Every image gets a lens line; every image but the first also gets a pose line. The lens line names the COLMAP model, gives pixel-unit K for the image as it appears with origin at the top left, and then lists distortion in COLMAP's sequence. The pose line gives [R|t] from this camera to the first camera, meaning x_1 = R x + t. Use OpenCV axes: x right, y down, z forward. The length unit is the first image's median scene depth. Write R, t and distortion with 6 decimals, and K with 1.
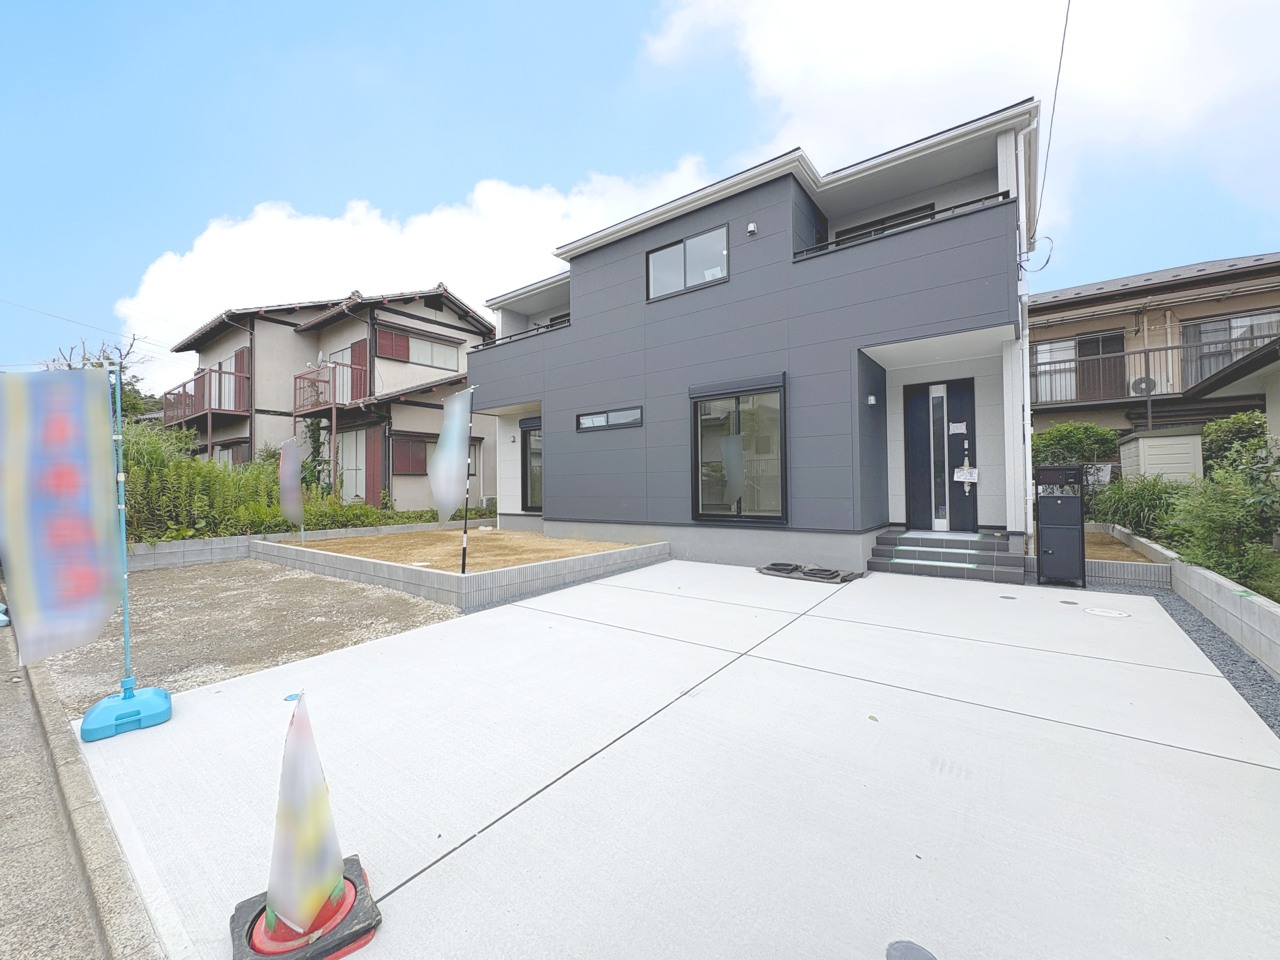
lens RADIAL K [[510.1, 0, 644.8], [0, 510.1, 478.4], [0, 0, 1]] dist [0.001019, 0.000694]
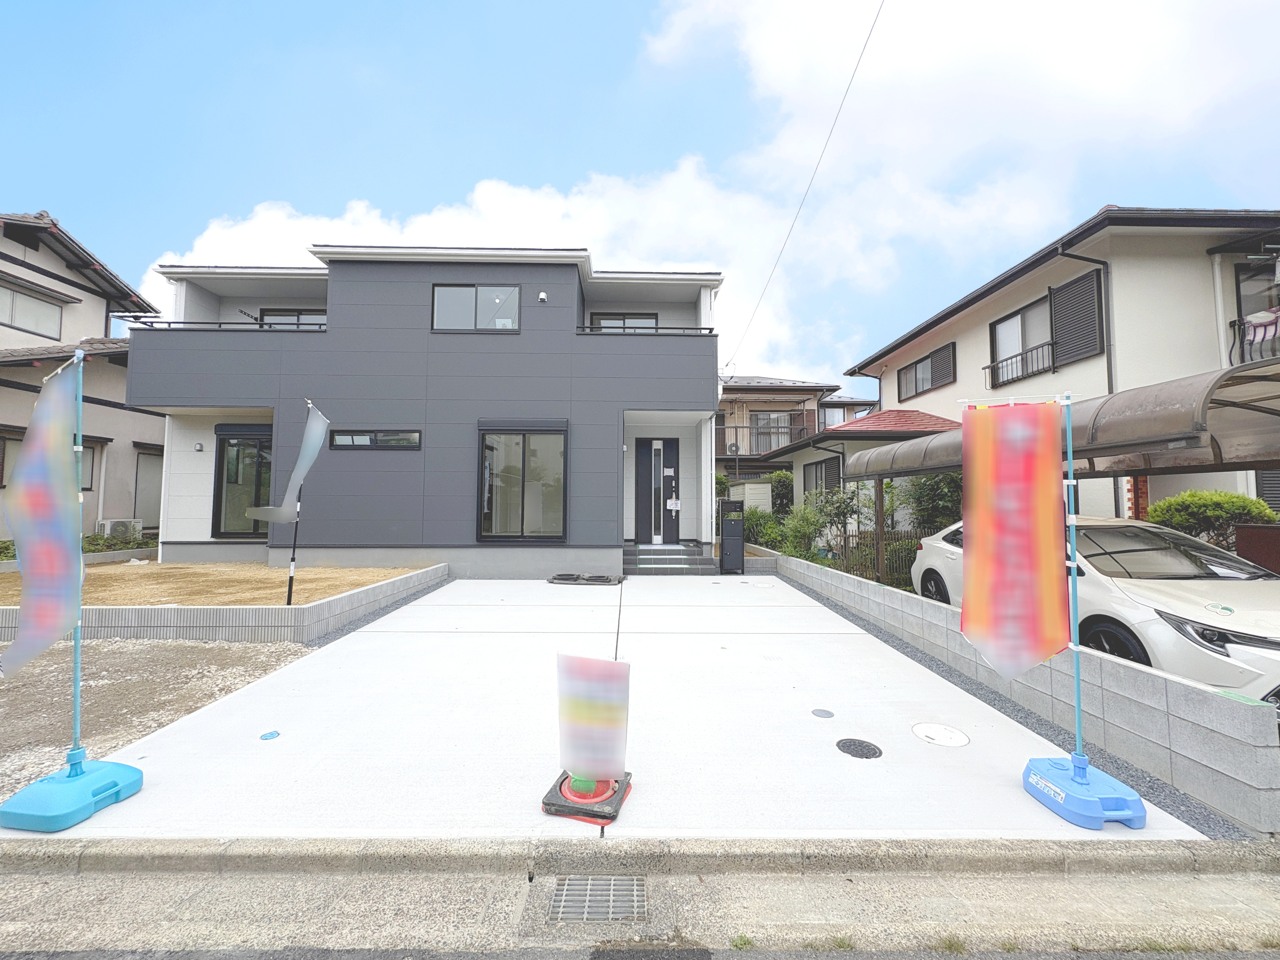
lens RADIAL K [[510.1, 0, 638.0], [0, 510.1, 481.1], [0, 0, 1]] dist [0.001019, 0.000694]
pose [[0.784228, 0.044907, 0.618846, -0.316528], [-0.021210, 0.998735, -0.045597, -0.004433], [-0.620111, 0.022633, 0.784188, -0.068926]]
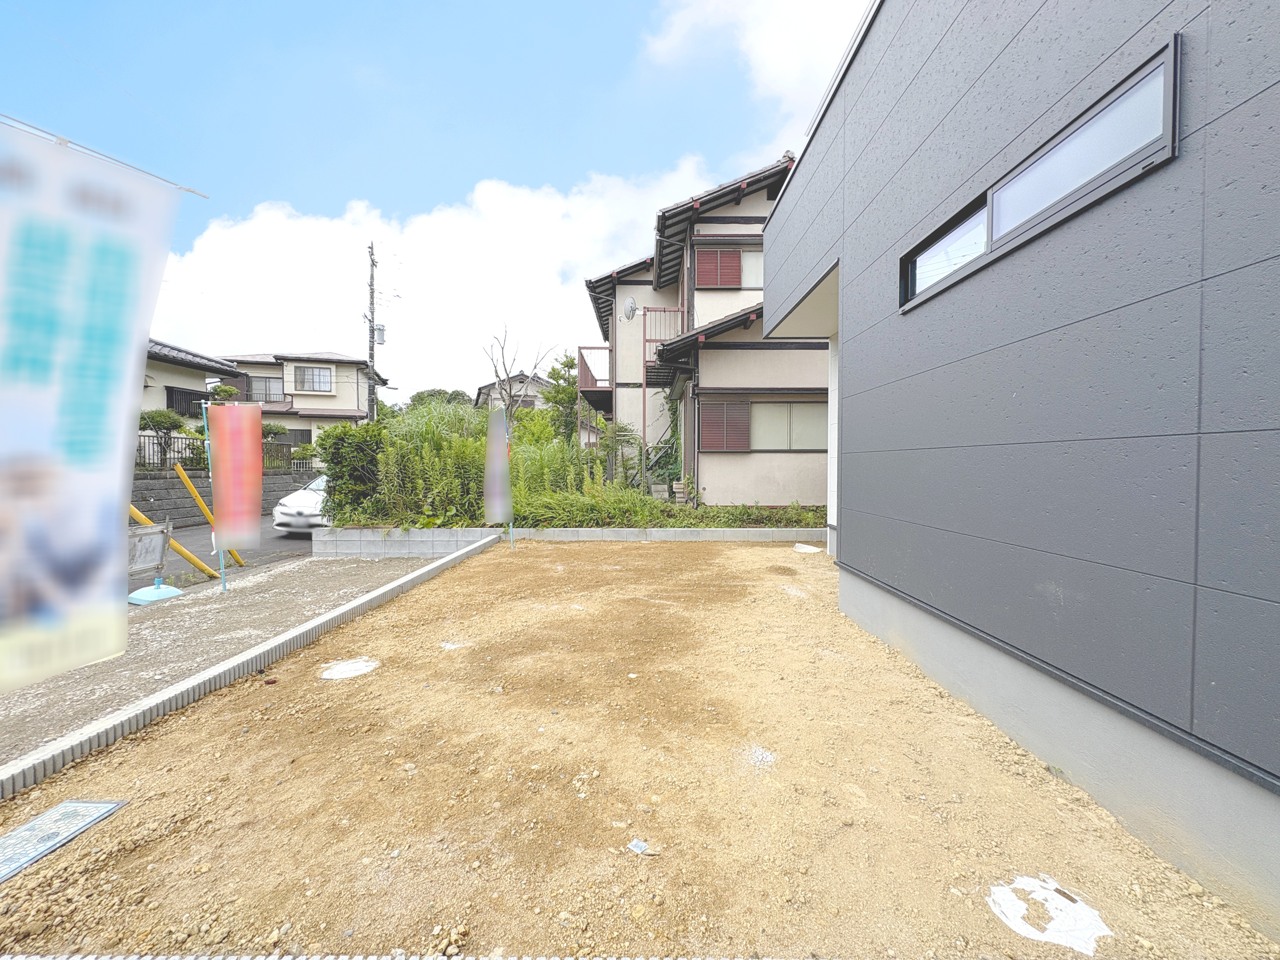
lens RADIAL K [[510.1, 0, 645.2], [0, 510.1, 472.3], [0, 0, 1]] dist [0.001019, 0.000694]
pose [[0.597051, 0.022308, -0.801893, 0.033455], [0.003812, 0.999523, 0.030644, -0.002932], [0.802194, -0.021353, 0.596682, 0.894925]]
